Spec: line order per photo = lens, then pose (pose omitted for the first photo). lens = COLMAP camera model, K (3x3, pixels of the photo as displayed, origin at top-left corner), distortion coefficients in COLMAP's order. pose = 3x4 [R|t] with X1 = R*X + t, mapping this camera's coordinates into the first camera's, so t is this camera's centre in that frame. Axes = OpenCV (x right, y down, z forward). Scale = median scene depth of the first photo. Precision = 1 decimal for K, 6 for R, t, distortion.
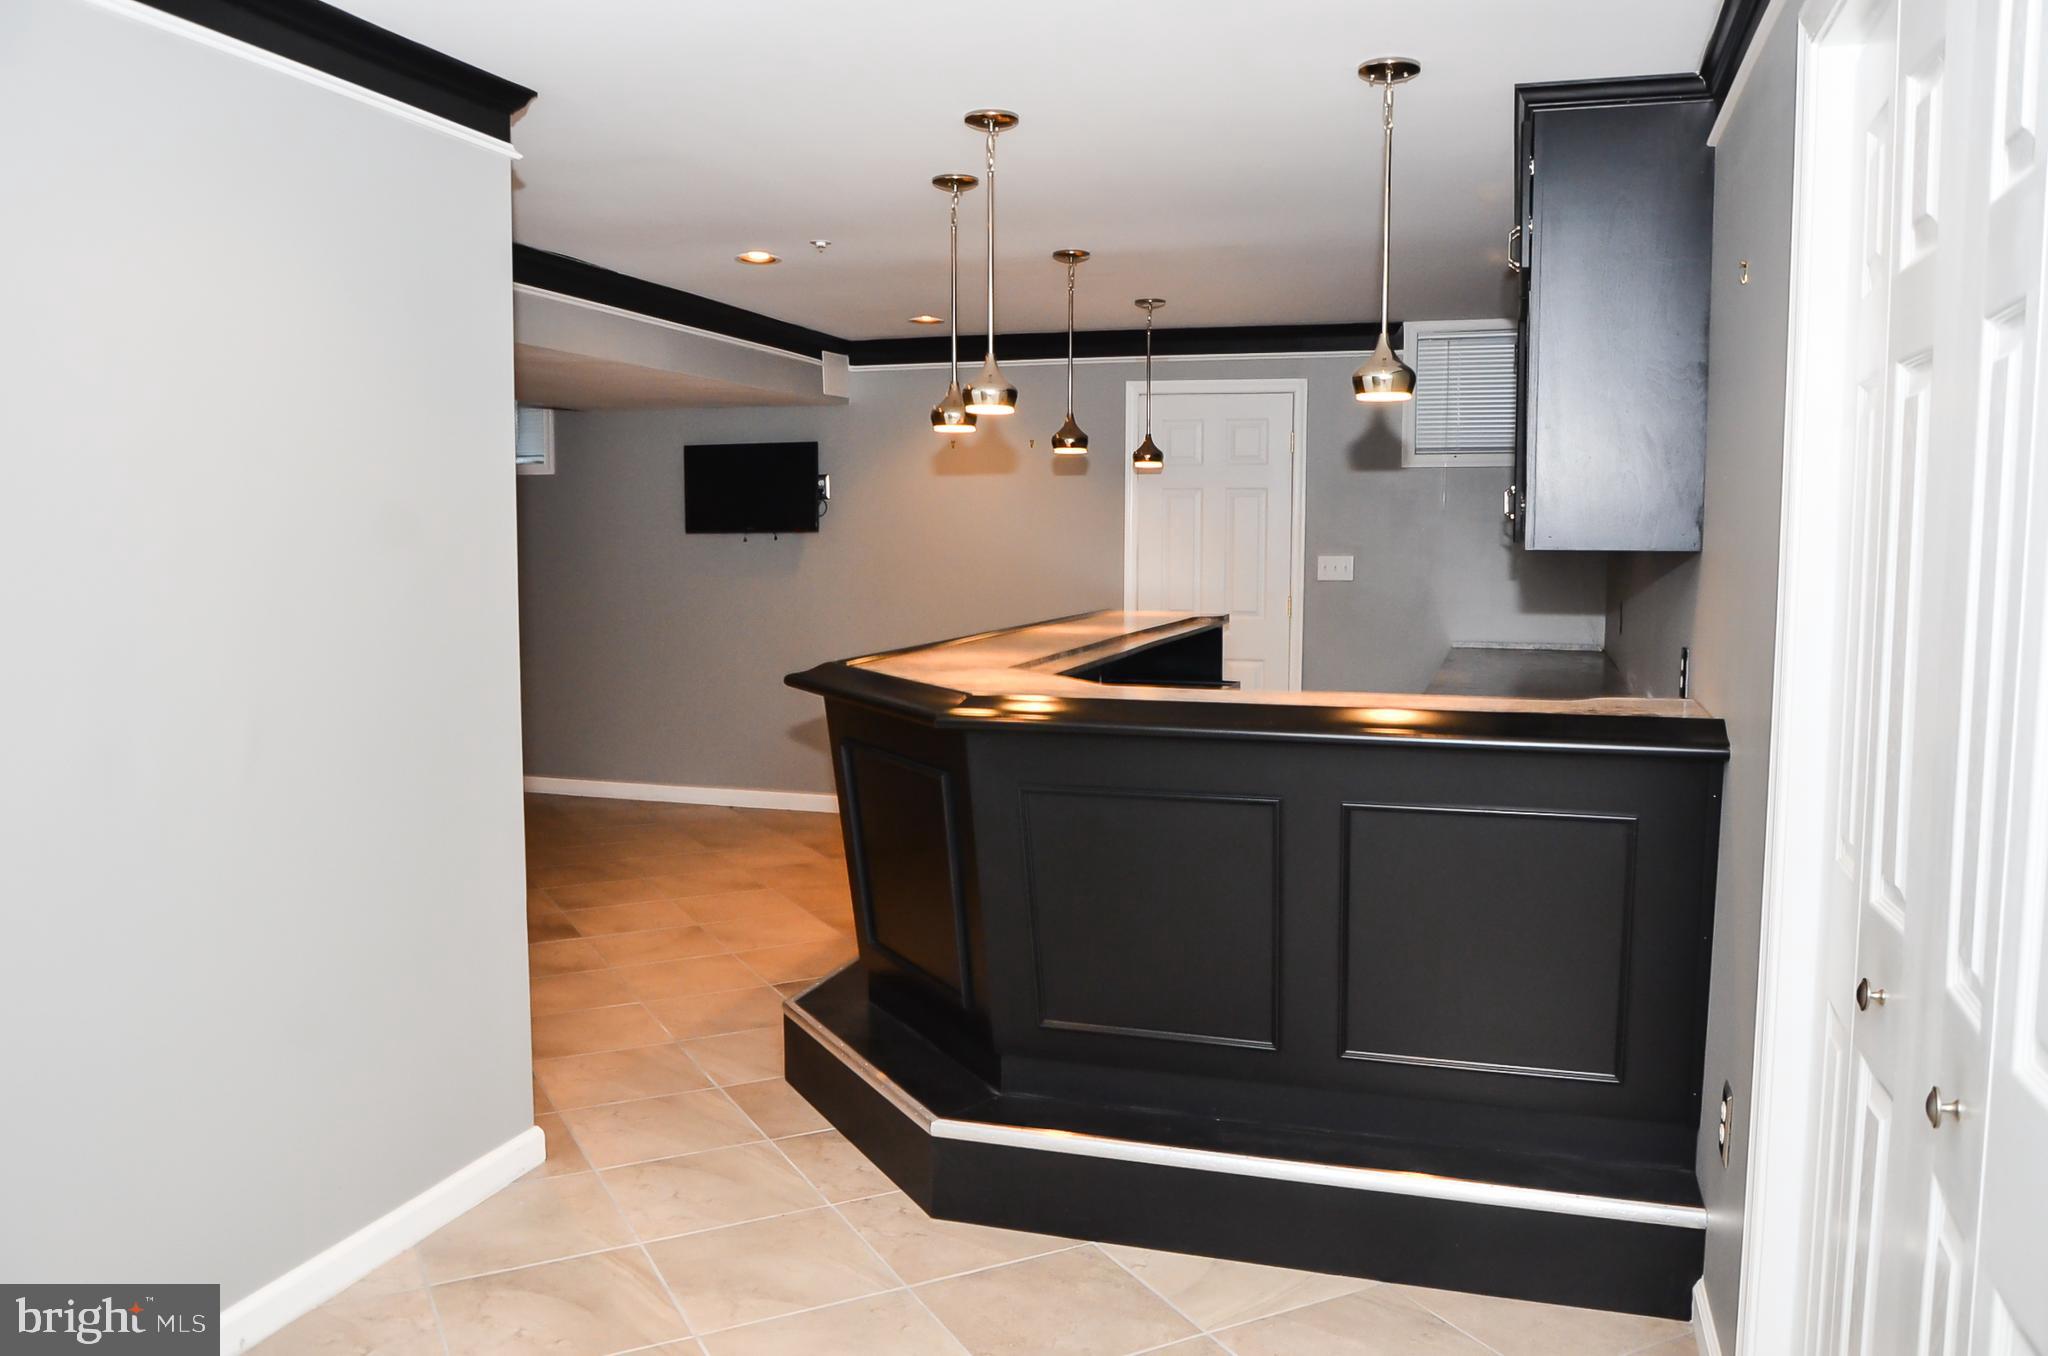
lens RADIAL K [[1586.6, 0, 1011.1], [0, 1586.6, 678.5], [0, 0, 1]] dist [-0.043832, 0.004386]
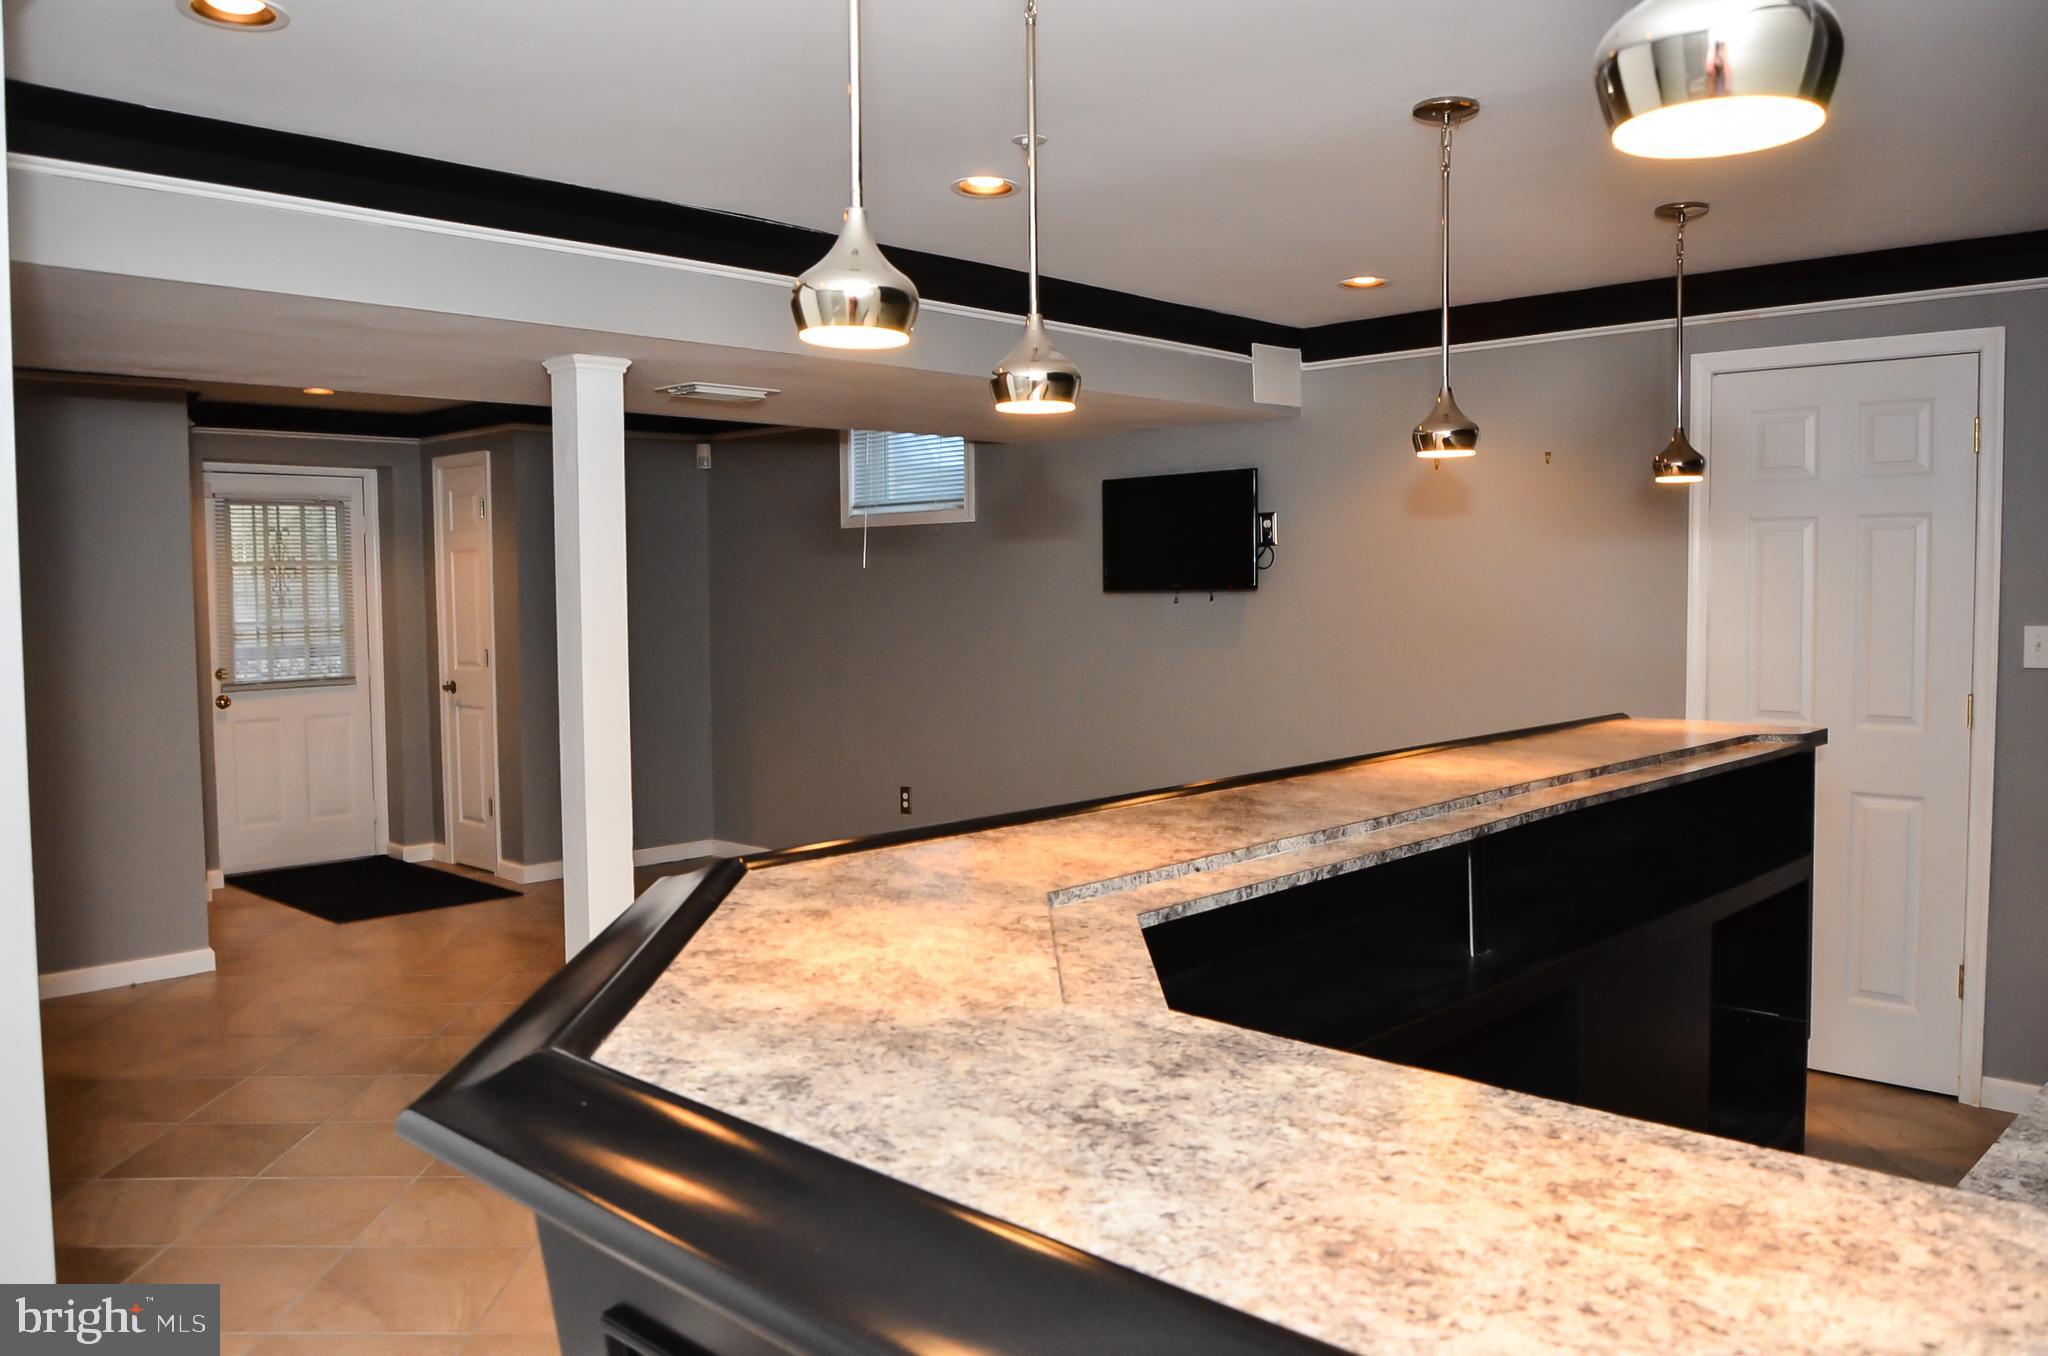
lens RADIAL K [[1673.5, 0, 1025.9], [0, 1673.5, 636.0], [0, 0, 1]] dist [0.004822, -0.001030]
pose [[0.916866, 0.001964, -0.399191, 0.095000], [-0.026035, 0.998153, -0.054886, -0.027896], [0.398346, 0.060716, 0.915224, 0.265889]]
